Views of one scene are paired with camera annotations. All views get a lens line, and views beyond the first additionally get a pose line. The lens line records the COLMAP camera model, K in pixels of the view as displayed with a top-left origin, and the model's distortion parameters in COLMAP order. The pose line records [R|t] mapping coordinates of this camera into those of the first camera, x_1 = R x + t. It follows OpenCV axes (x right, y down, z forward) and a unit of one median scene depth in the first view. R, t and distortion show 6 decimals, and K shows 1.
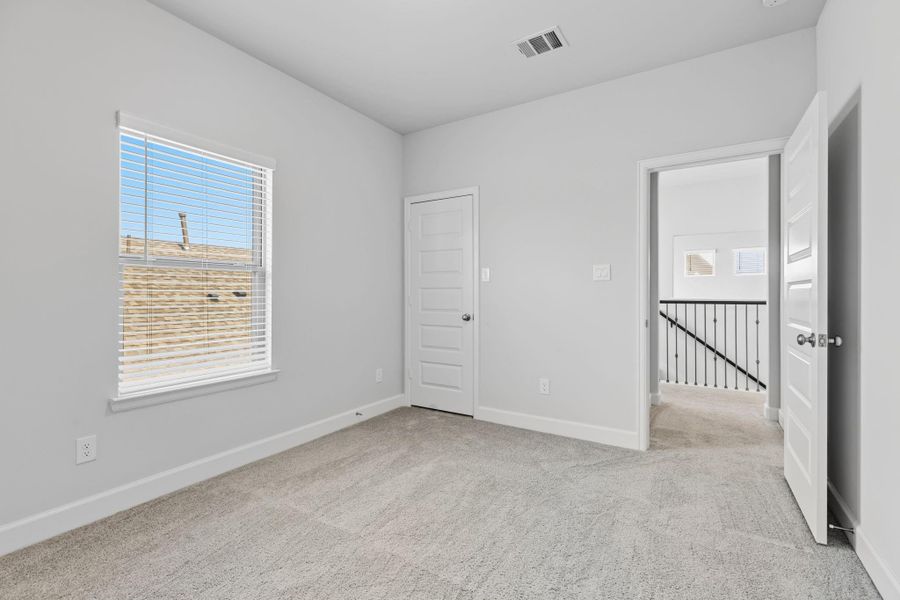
lens RADIAL K [[406.4, 0, 445.6], [0, 406.4, 299.6], [0, 0, 1]] dist [0.001964, 0.000547]
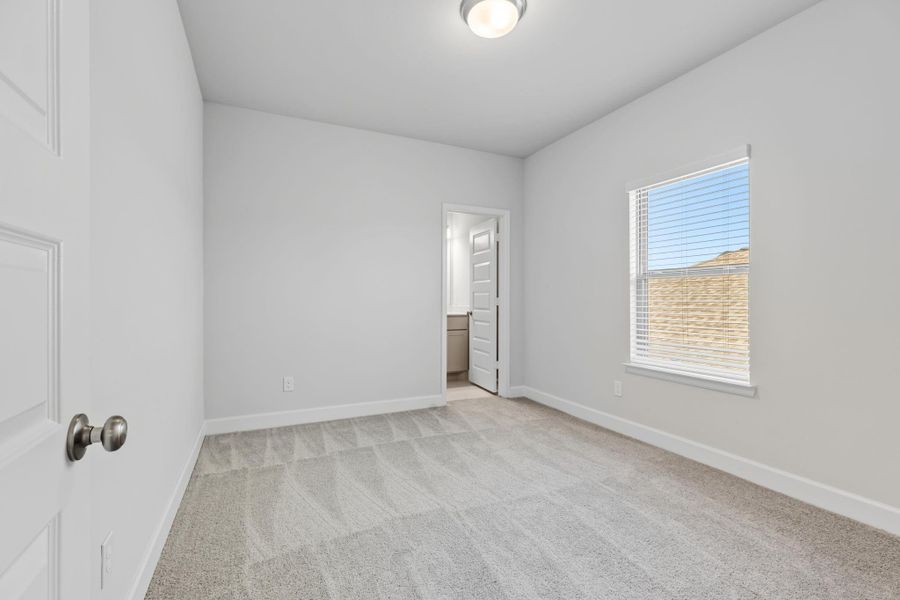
lens RADIAL K [[406.4, 0, 445.6], [0, 406.4, 299.6], [0, 0, 1]] dist [0.001964, 0.000547]
pose [[-0.549033, 0.004369, -0.835789, 0.746391], [0.002307, 0.999990, 0.003712, -0.014551], [0.835797, 0.000109, -0.549038, 1.042722]]
